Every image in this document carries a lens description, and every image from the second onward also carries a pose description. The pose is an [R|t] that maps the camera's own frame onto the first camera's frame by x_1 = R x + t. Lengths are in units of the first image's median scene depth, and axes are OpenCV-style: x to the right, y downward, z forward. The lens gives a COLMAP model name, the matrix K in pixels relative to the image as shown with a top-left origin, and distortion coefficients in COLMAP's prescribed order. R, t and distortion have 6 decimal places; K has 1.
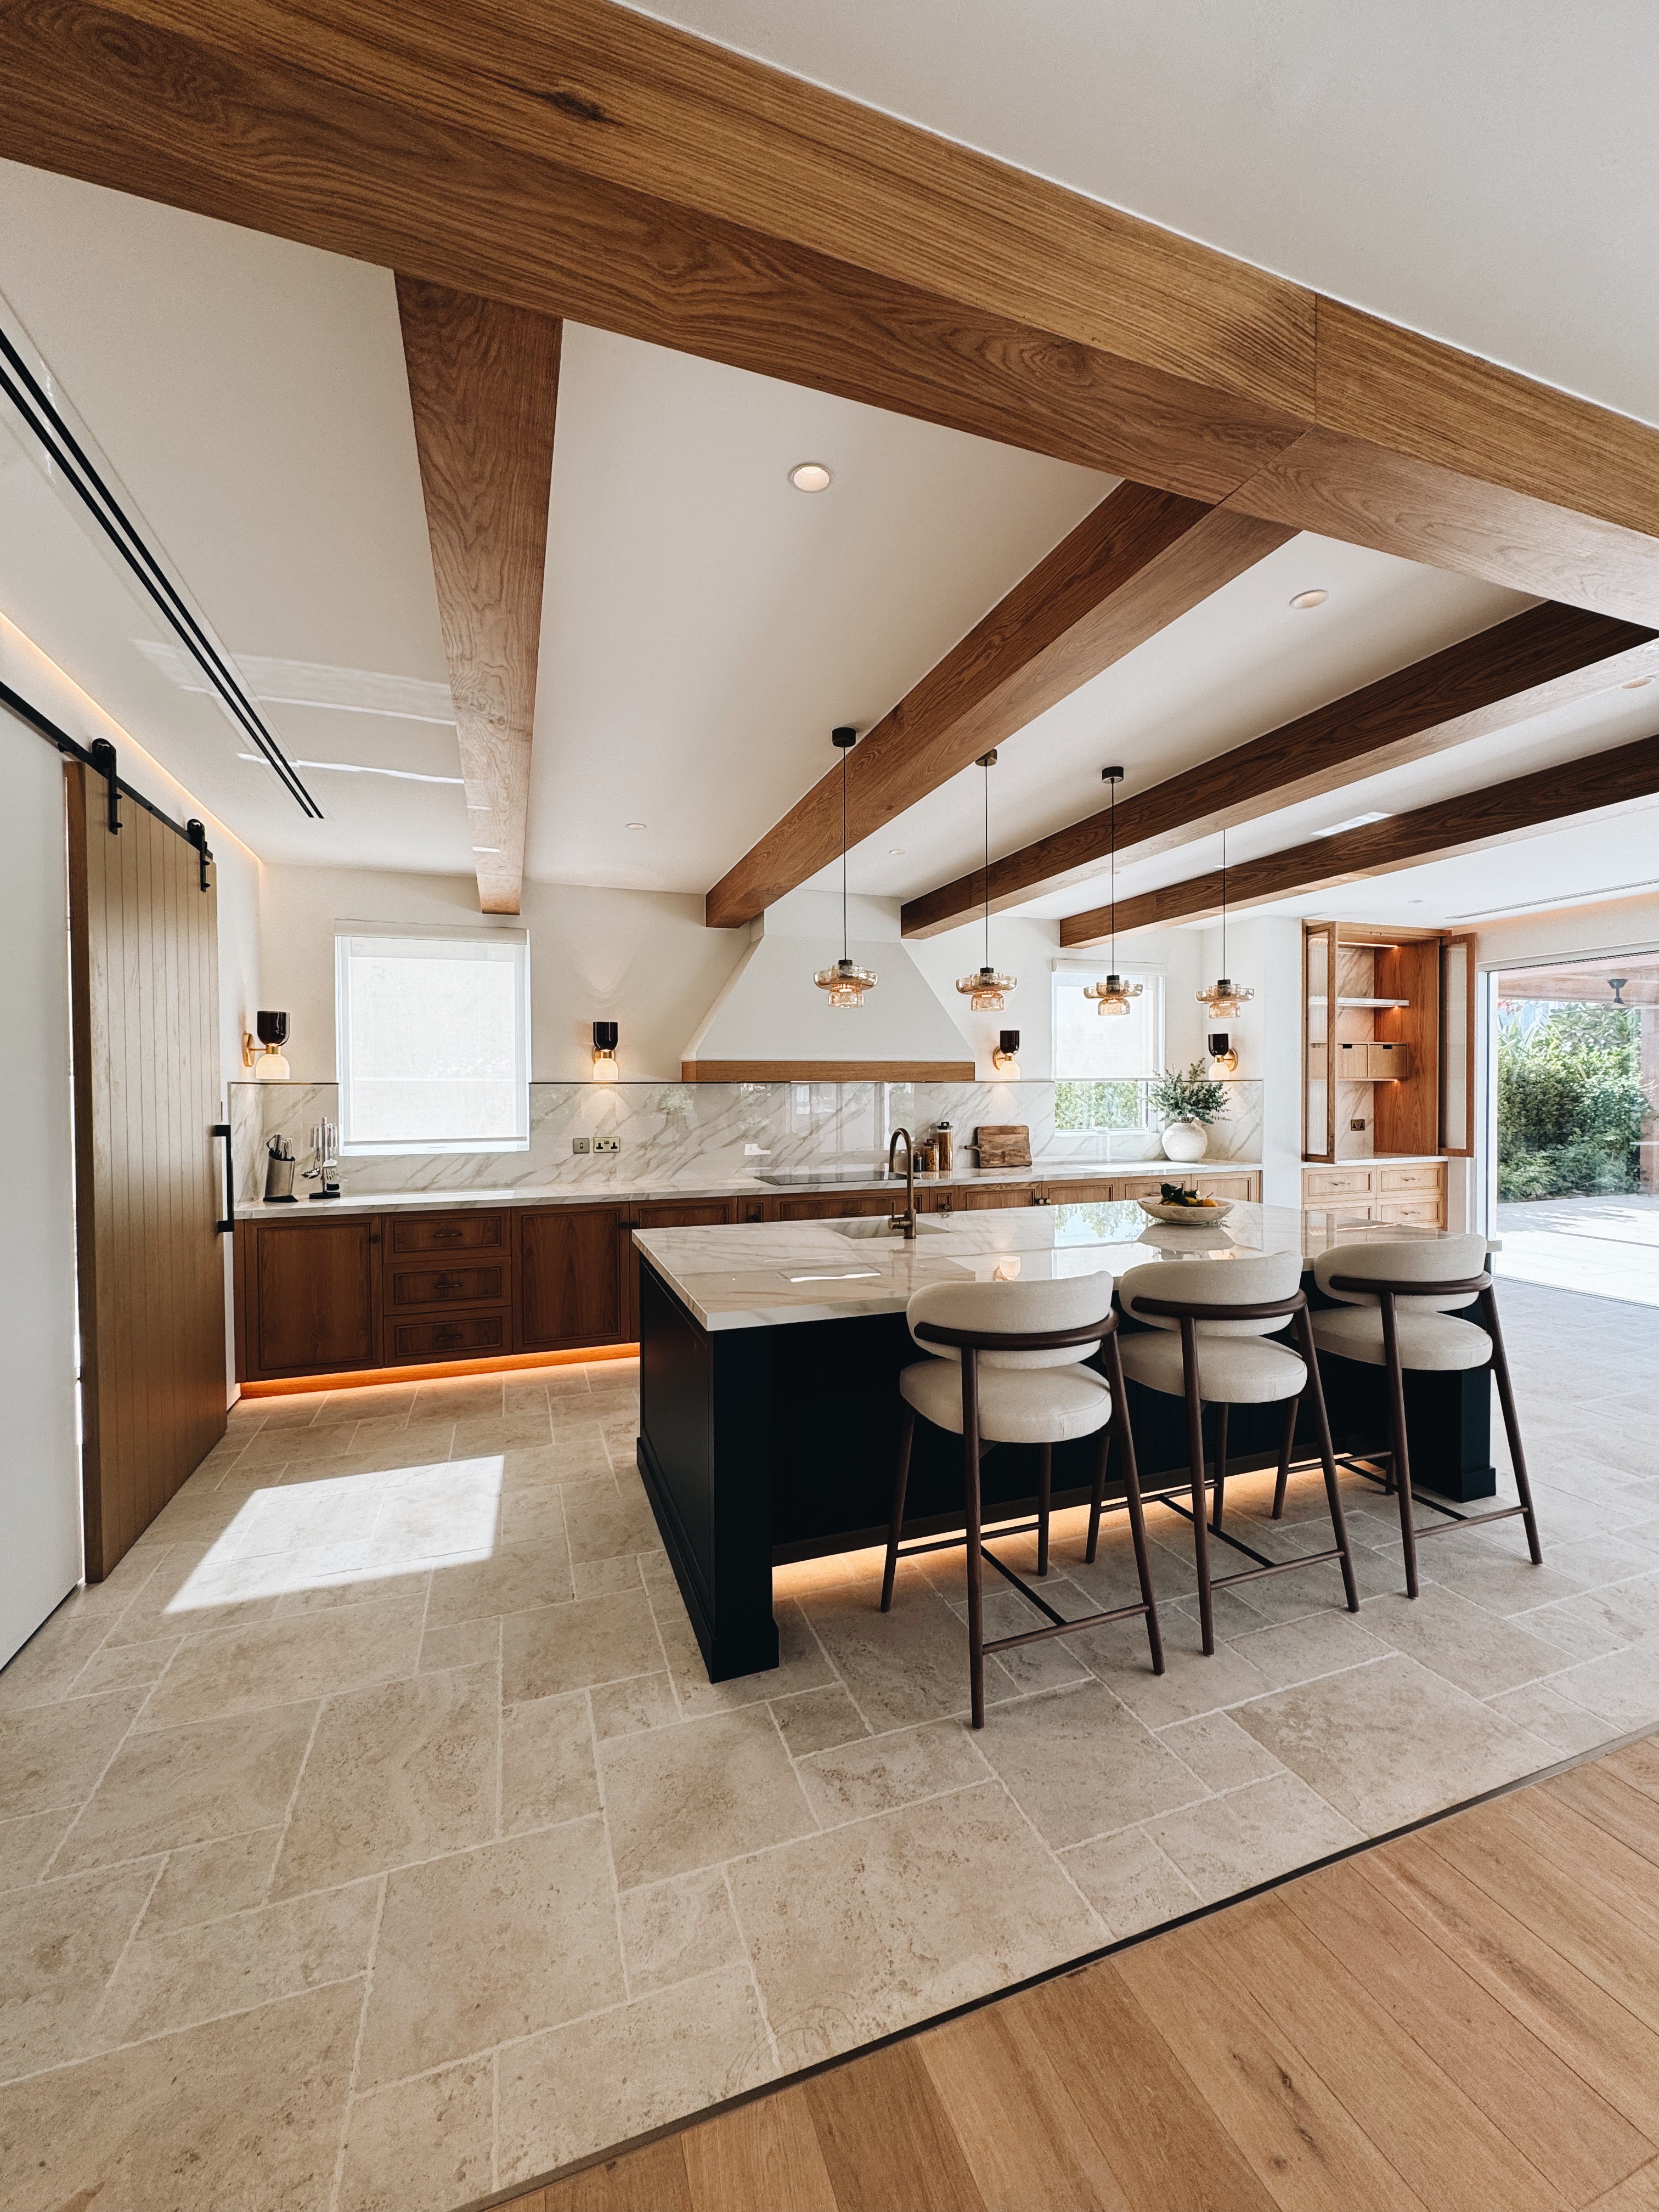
lens RADIAL K [[886.7, 0, 829.5], [0, 886.7, 1106.0], [0, 0, 1]] dist [-0.008329, 0.000068]
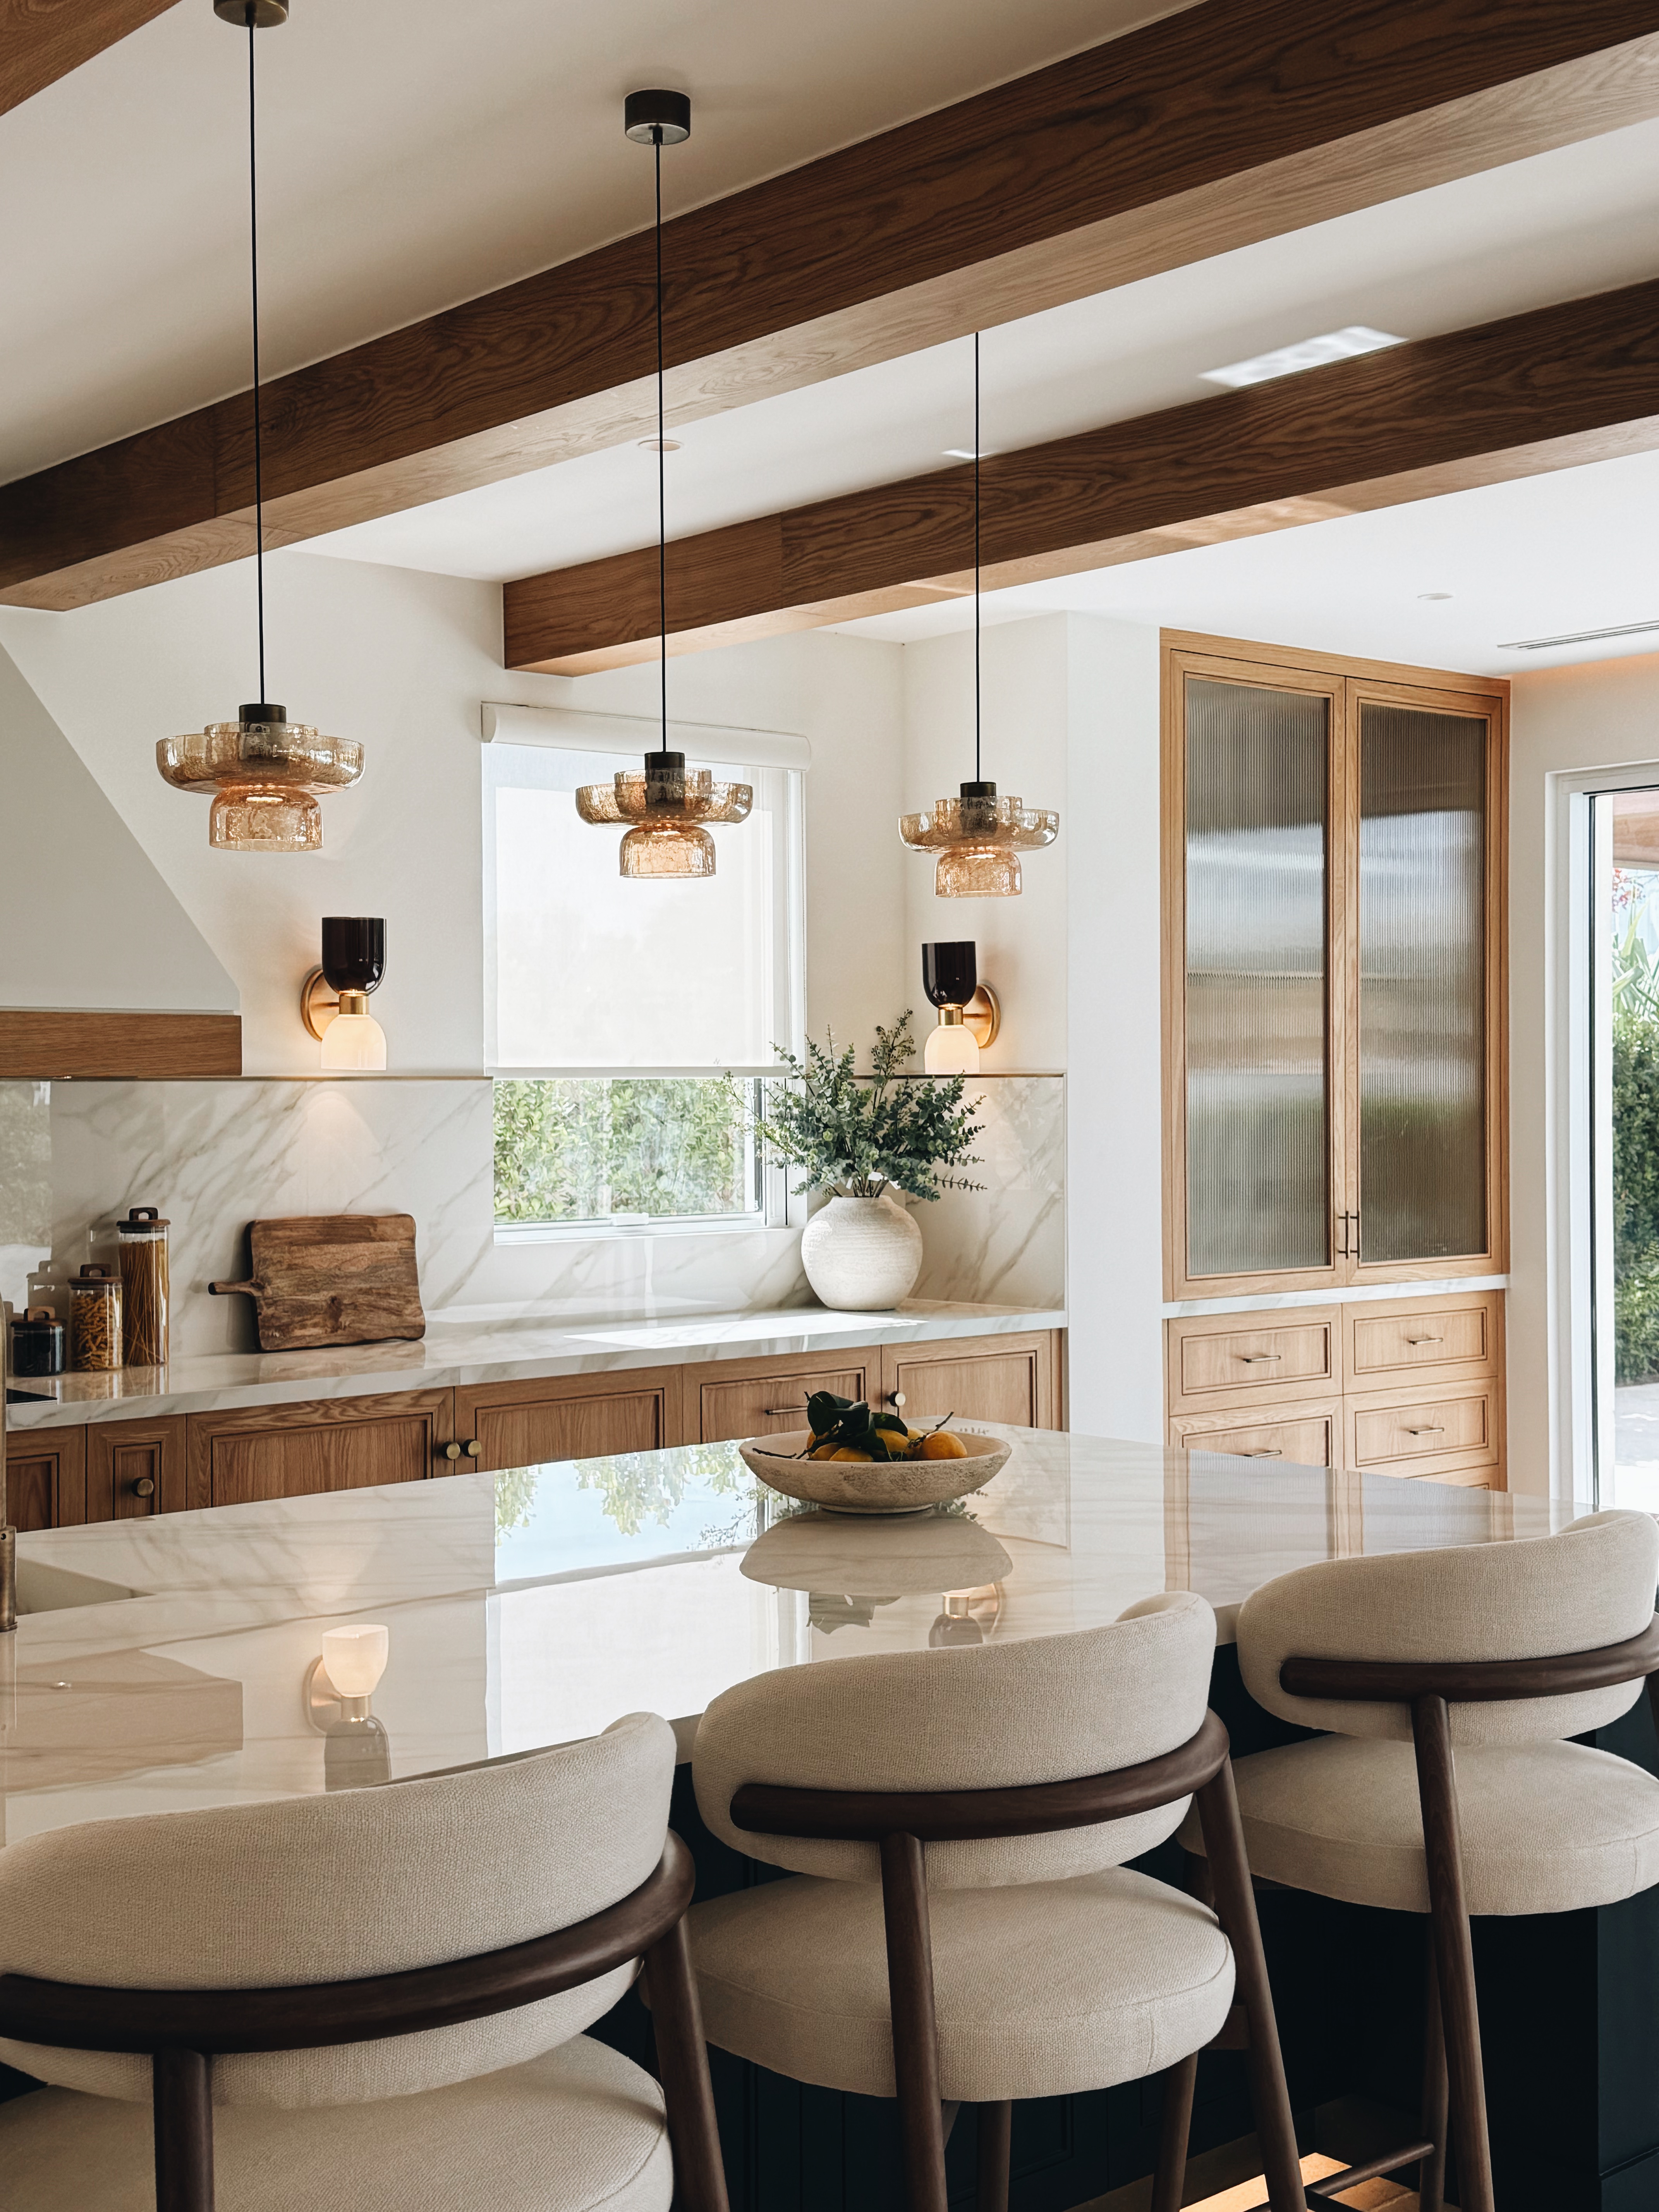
lens RADIAL K [[2630.4, 0, 829.5], [0, 2630.4, 1106.0], [0, 0, 1]] dist [0.190215, -0.339422]
pose [[0.930757, -0.002120, 0.365631, 0.024466], [0.007363, 0.999889, -0.012947, -0.006553], [-0.365563, 0.014743, 0.930670, 0.086408]]
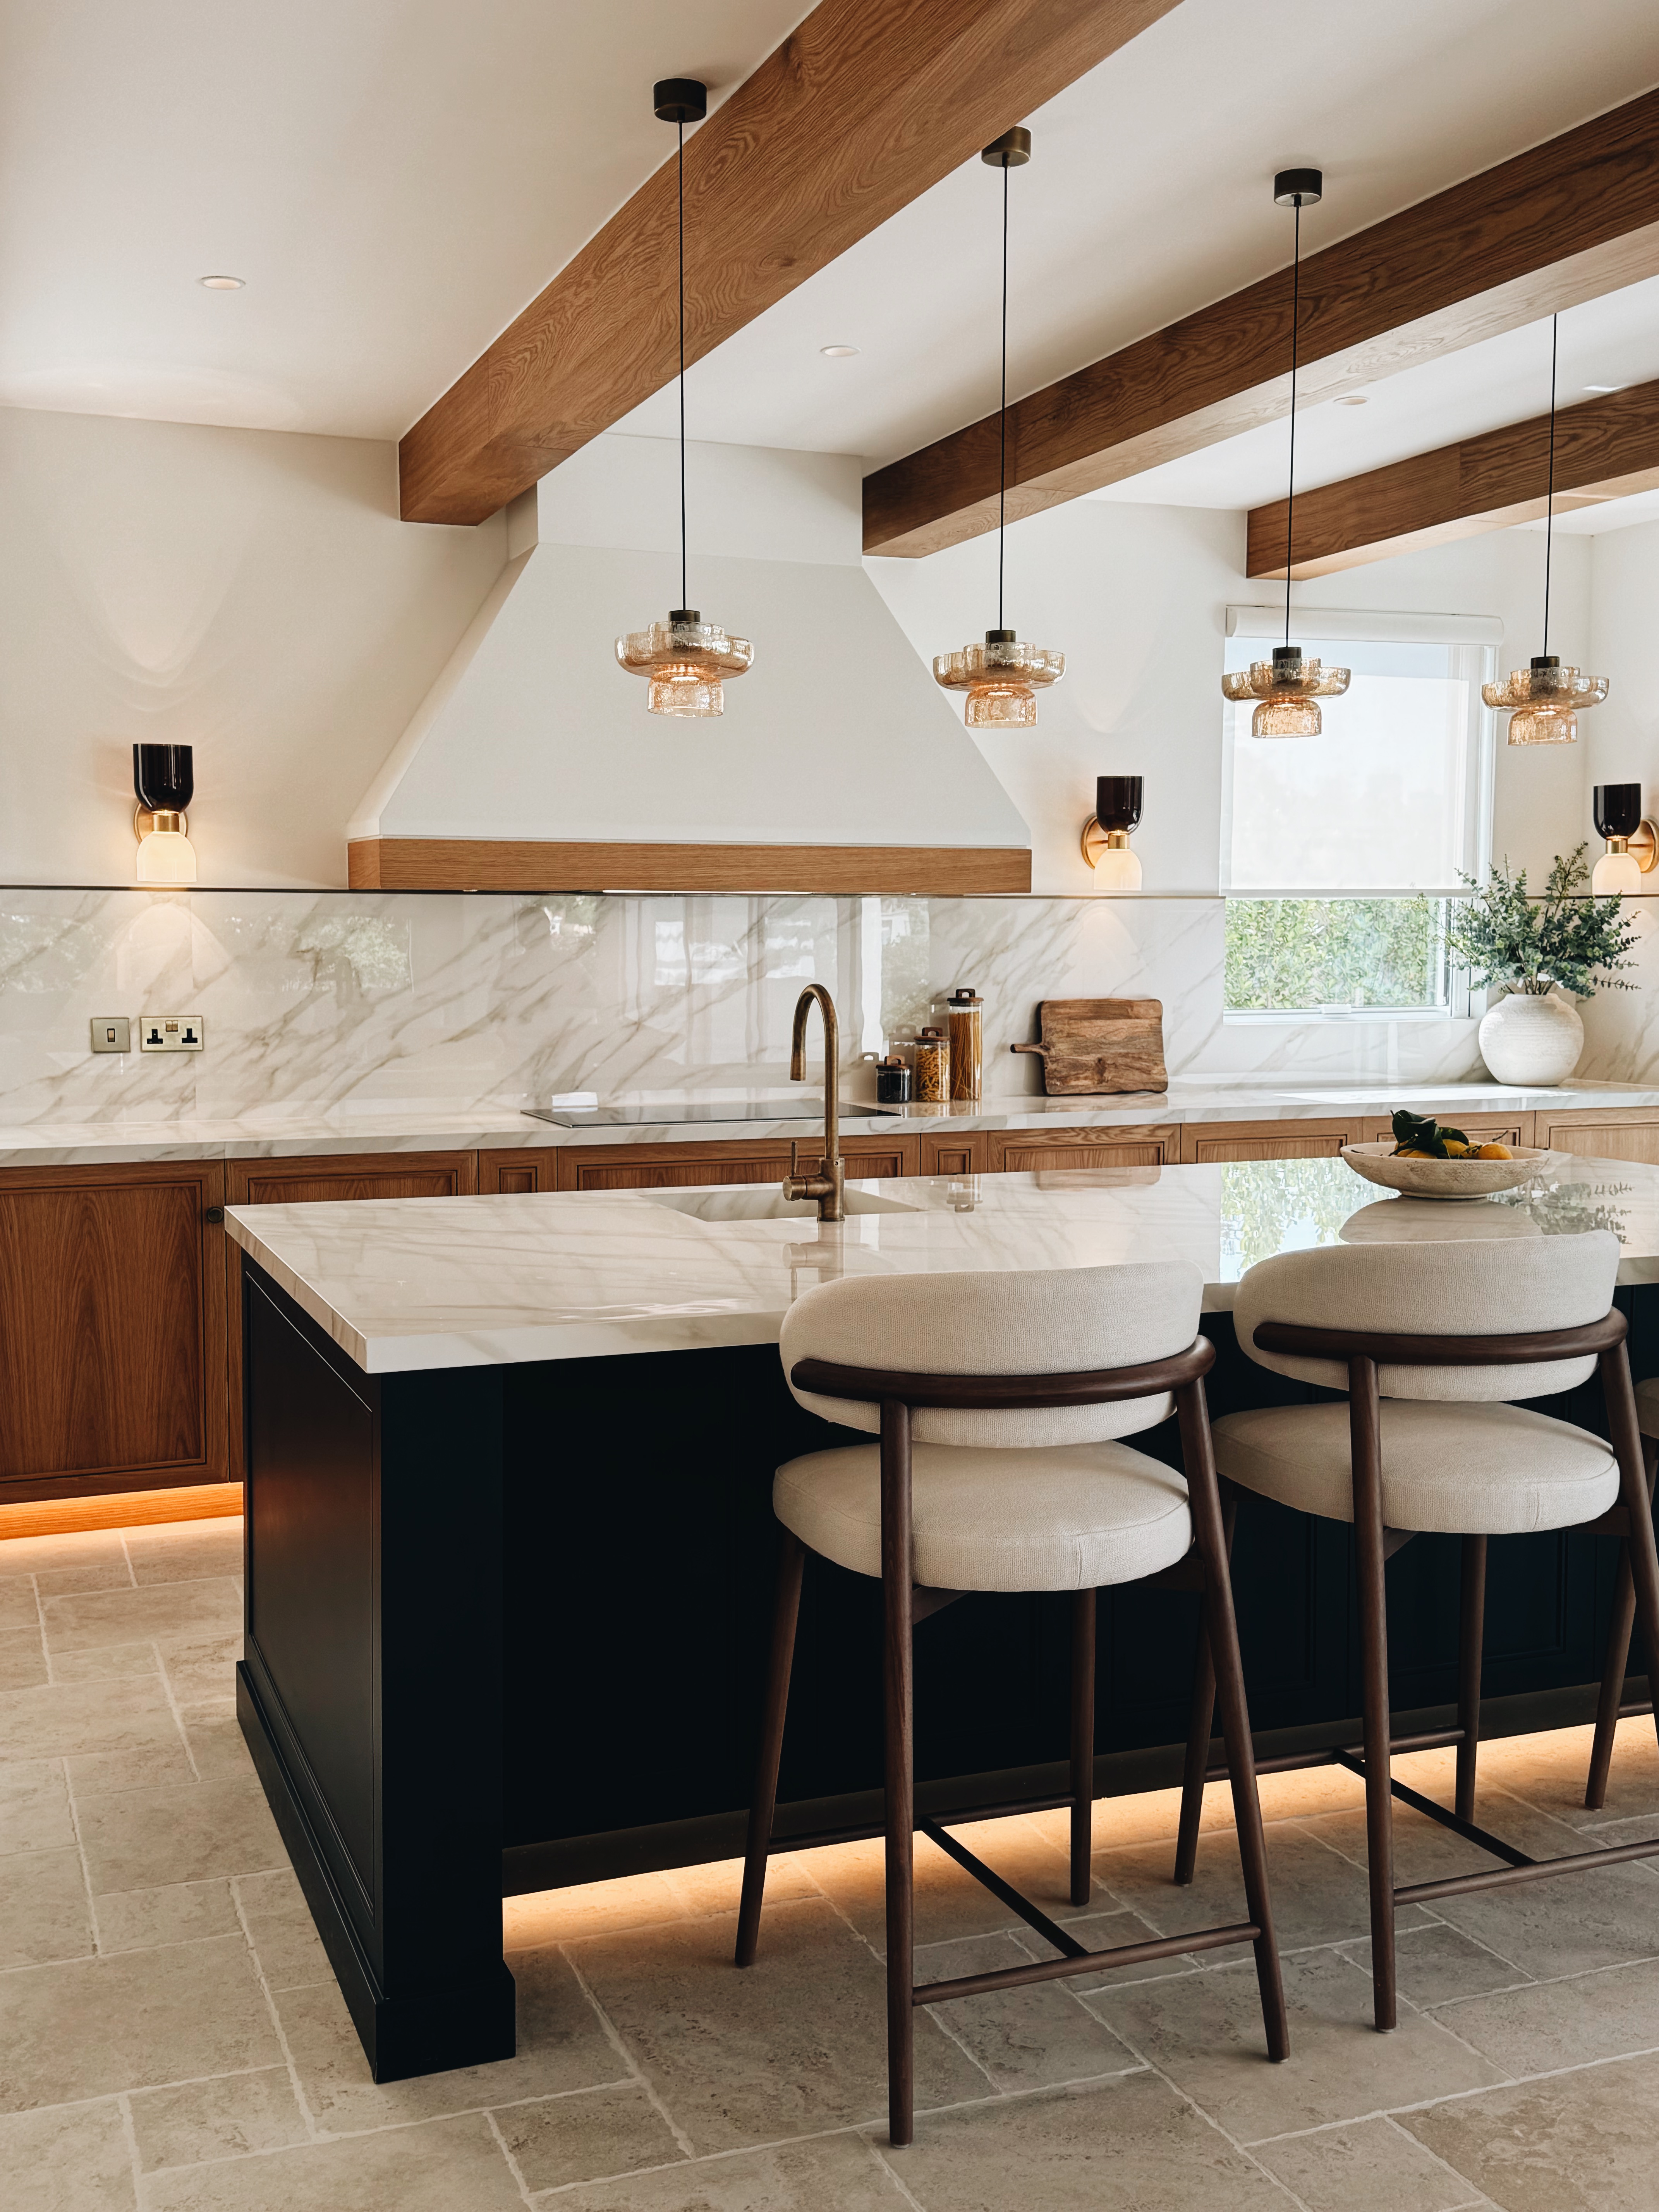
lens RADIAL K [[2221.2, 0, 822.1], [0, 2221.2, 1113.8], [0, 0, 1]] dist [0.160897, -0.330573]
pose [[0.999541, 0.003421, 0.030115, 0.048195], [-0.005309, 0.998010, 0.062831, 0.019033], [-0.029840, -0.062962, 0.997570, -0.151767]]
